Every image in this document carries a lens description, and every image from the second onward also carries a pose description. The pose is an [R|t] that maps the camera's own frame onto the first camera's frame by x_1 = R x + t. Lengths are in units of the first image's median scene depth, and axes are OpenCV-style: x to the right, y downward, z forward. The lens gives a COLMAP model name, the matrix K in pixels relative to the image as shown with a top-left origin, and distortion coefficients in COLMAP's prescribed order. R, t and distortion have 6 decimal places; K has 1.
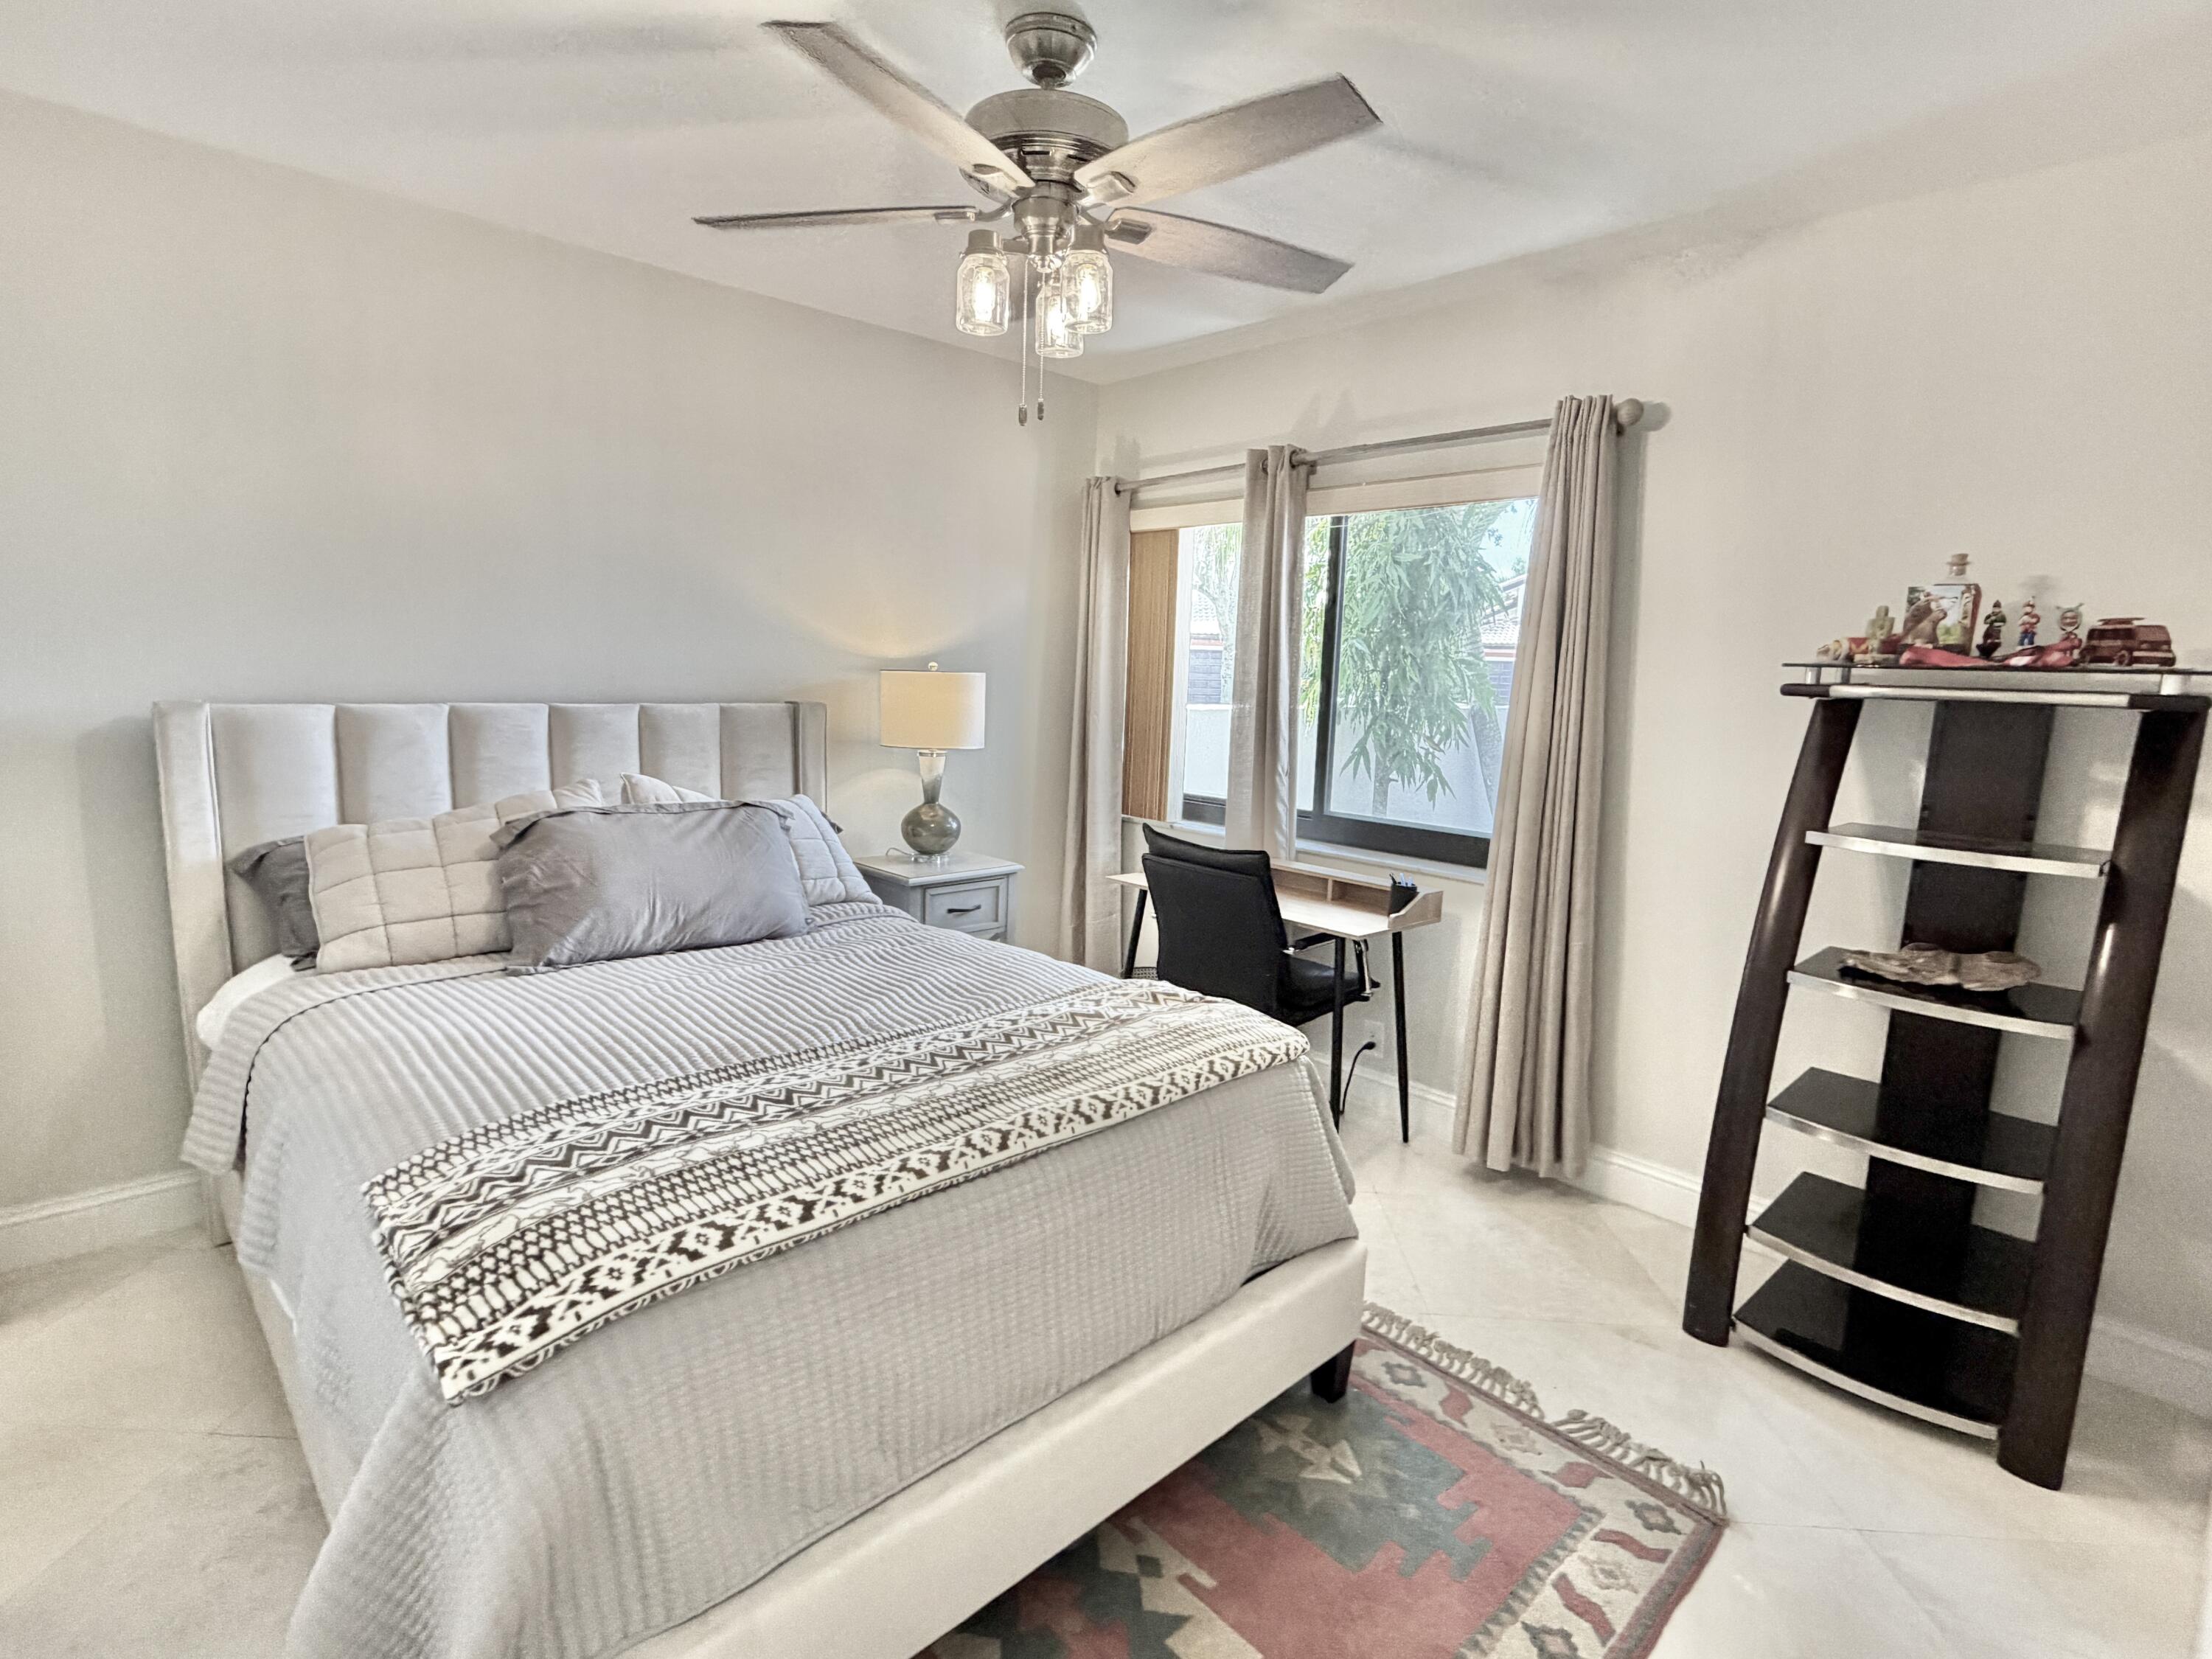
lens RADIAL K [[1094.4, 0, 1097.1], [0, 1094.4, 821.1], [0, 0, 1]] dist [-0.007045, -0.000639]
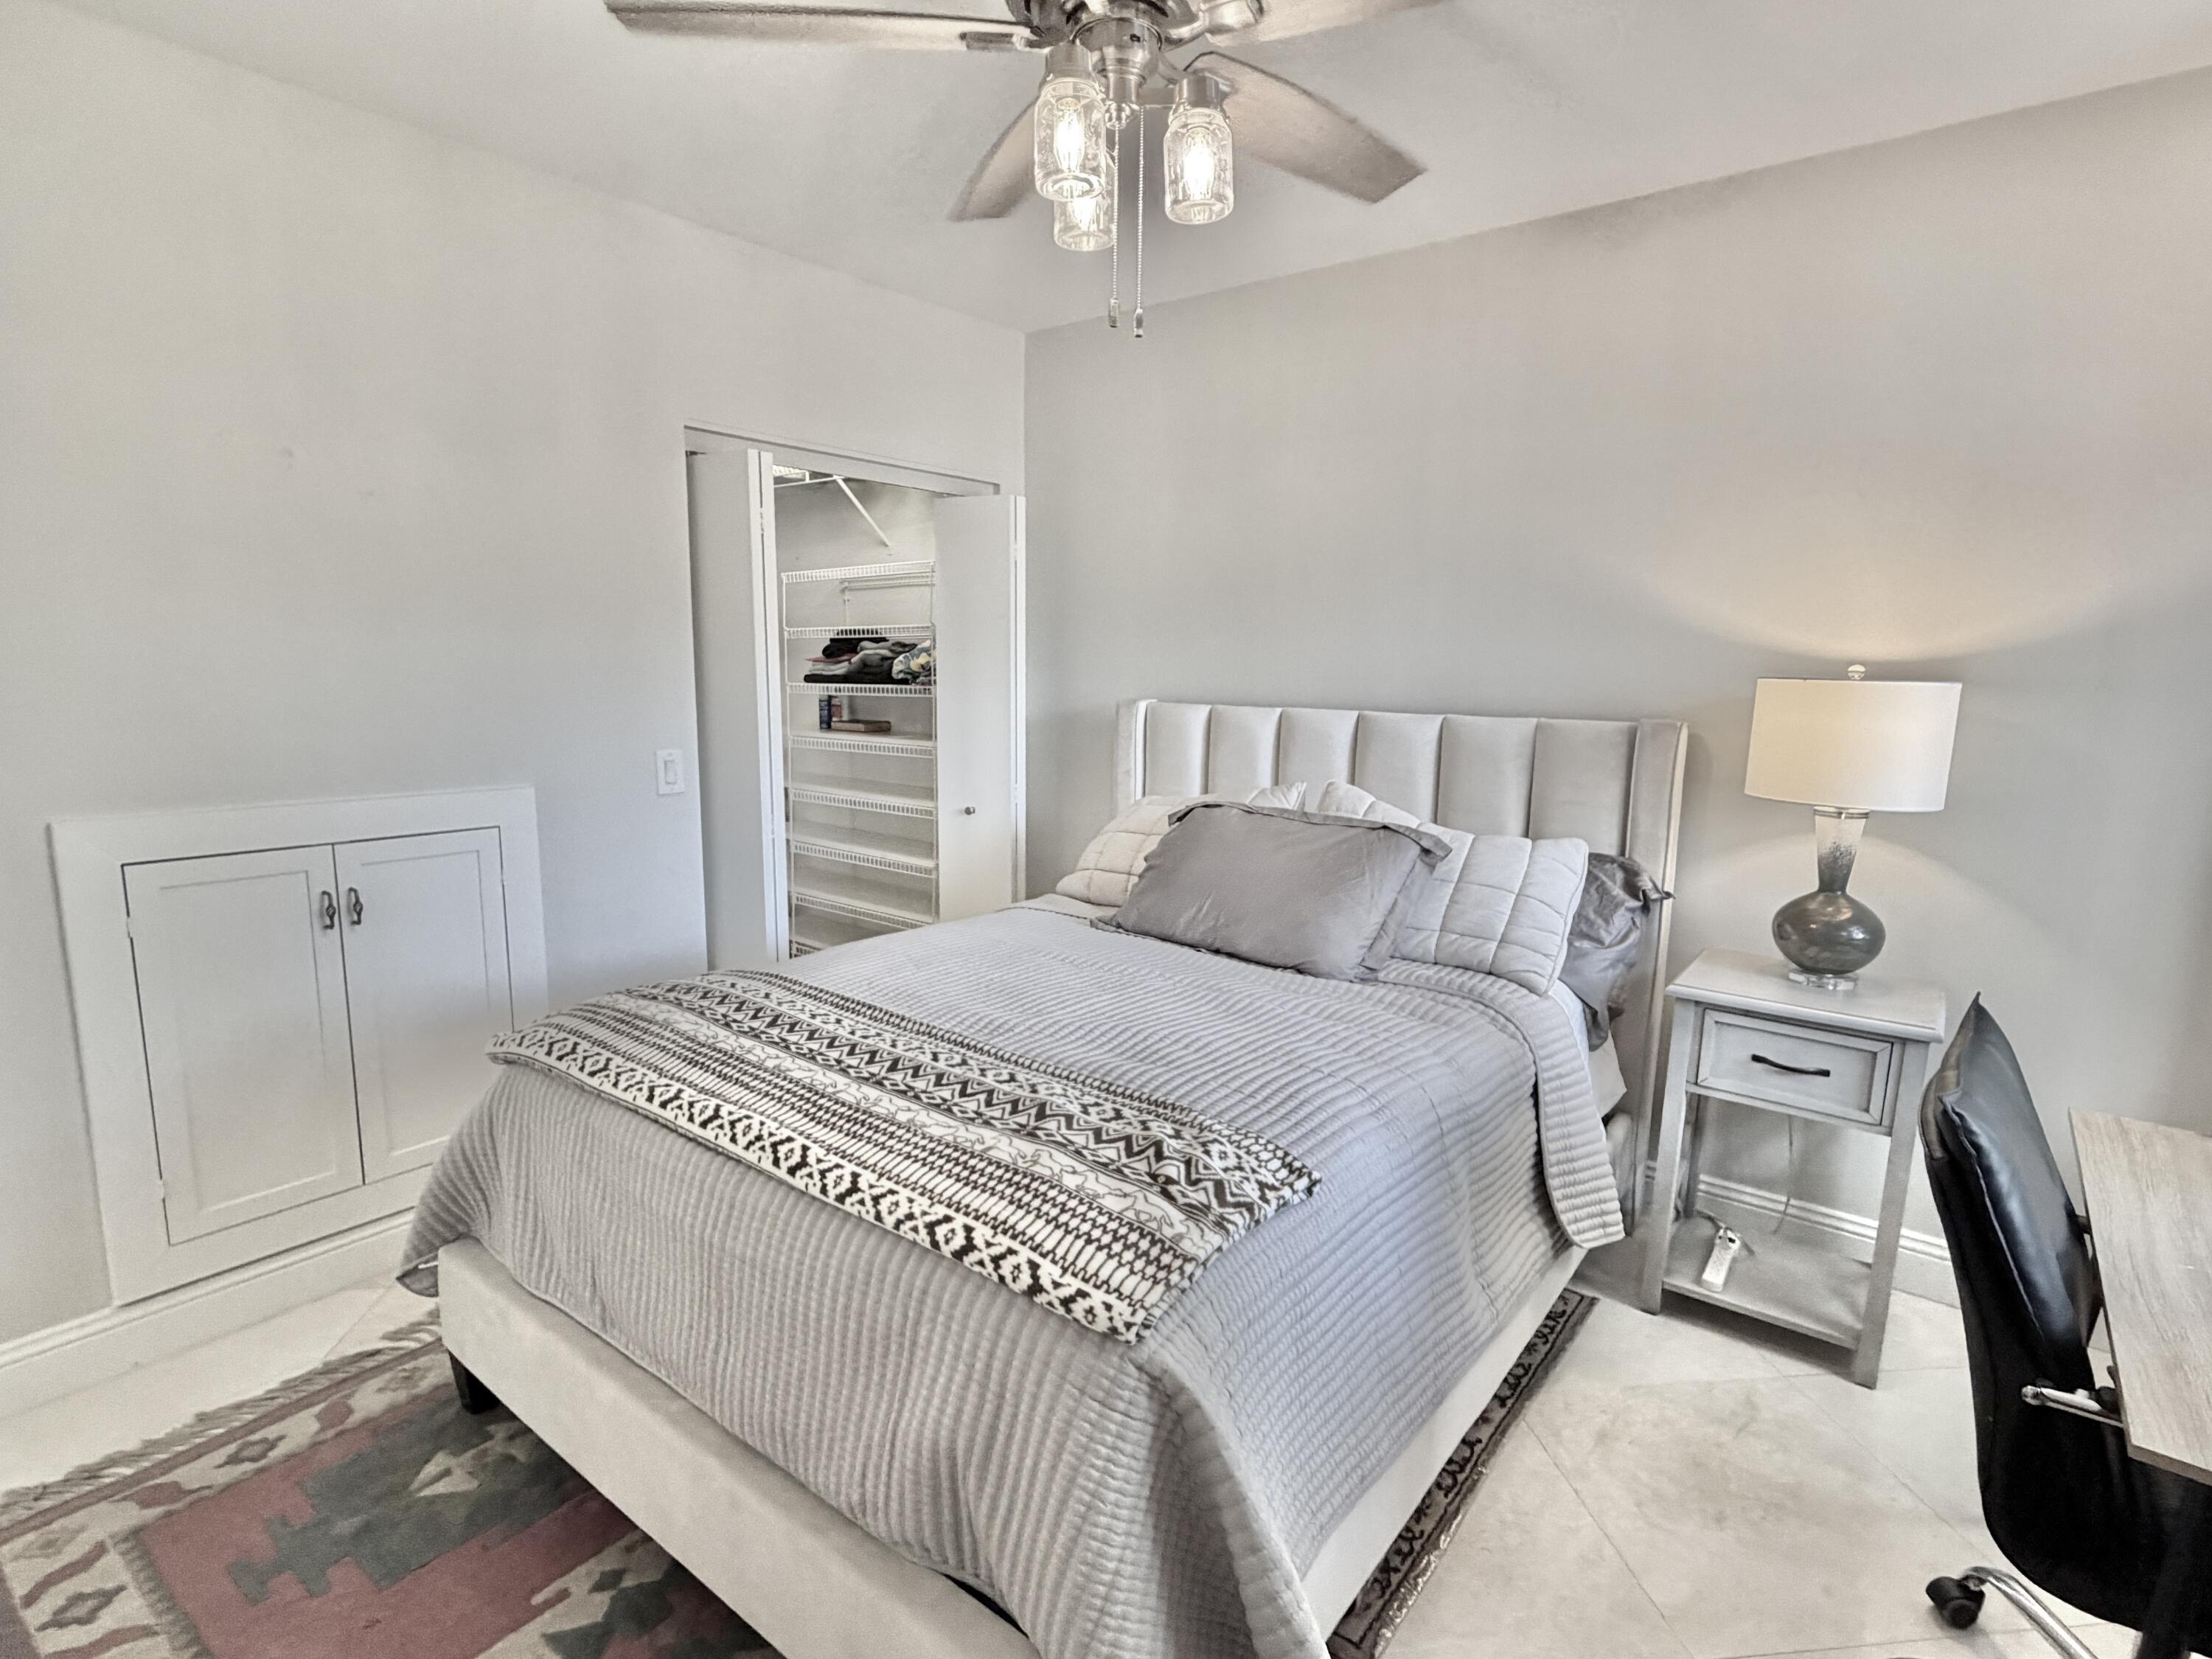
lens RADIAL K [[1094.4, 0, 1098.2], [0, 1094.4, 836.3], [0, 0, 1]] dist [-0.007045, -0.000639]
pose [[0.164760, 0.132767, -0.977357, 0.796364], [-0.150369, 0.982697, 0.108144, -0.108987], [0.974804, 0.129147, 0.181873, 0.982601]]
